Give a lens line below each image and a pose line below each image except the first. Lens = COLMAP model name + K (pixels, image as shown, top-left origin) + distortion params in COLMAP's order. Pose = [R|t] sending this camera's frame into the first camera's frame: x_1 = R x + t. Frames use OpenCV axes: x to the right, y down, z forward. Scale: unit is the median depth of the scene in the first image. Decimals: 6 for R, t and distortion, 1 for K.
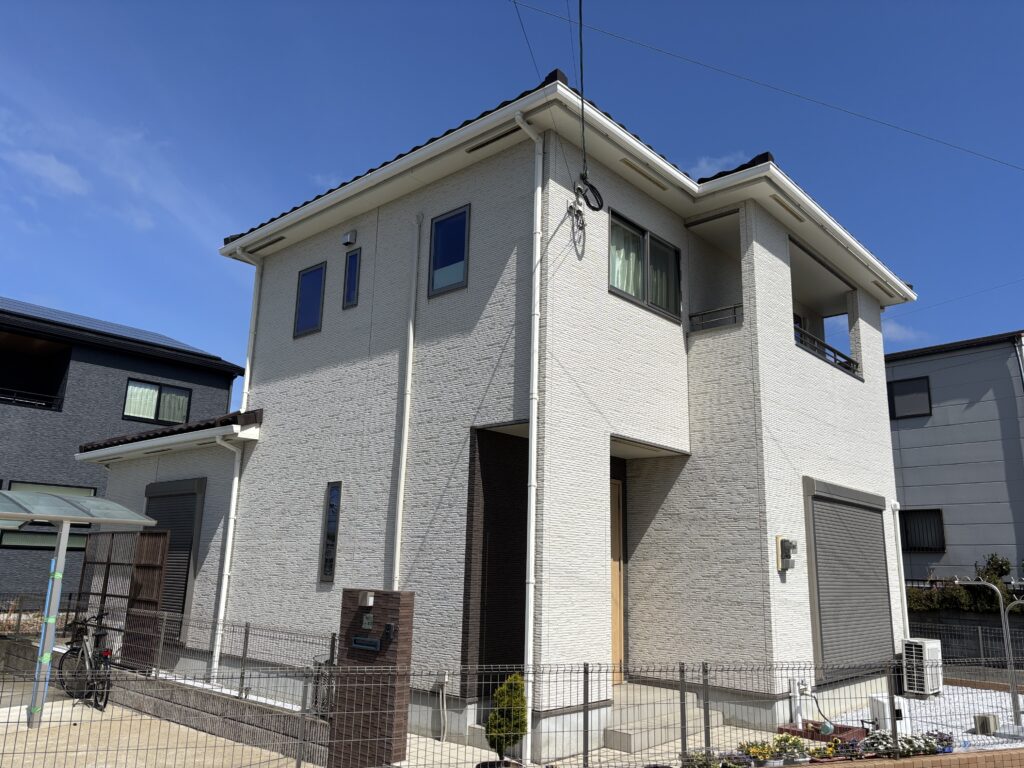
lens RADIAL K [[781.5, 0, 514.3], [0, 781.5, 378.8], [0, 0, 1]] dist [0.026583, -0.018901]
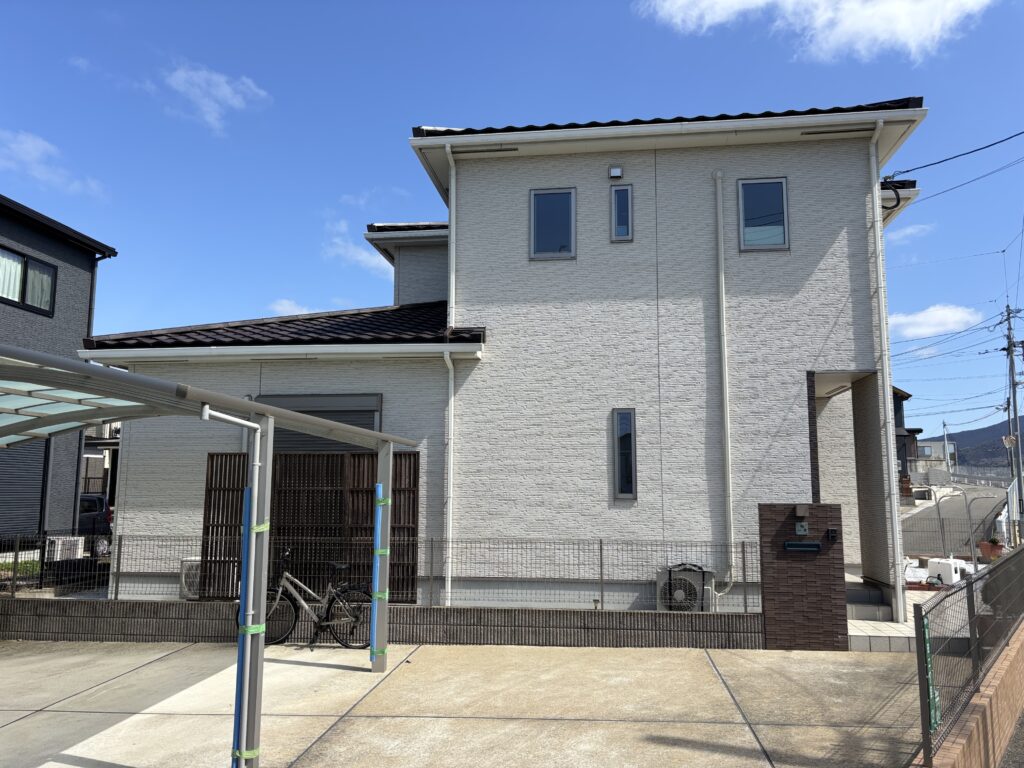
lens RADIAL K [[781.5, 0, 511.5], [0, 781.5, 391.9], [0, 0, 1]] dist [0.026583, -0.018901]
pose [[0.823176, 0.044934, 0.566006, -0.931564], [-0.113554, 0.989753, 0.086573, 0.033487], [-0.556316, -0.135537, 0.819843, 0.207856]]
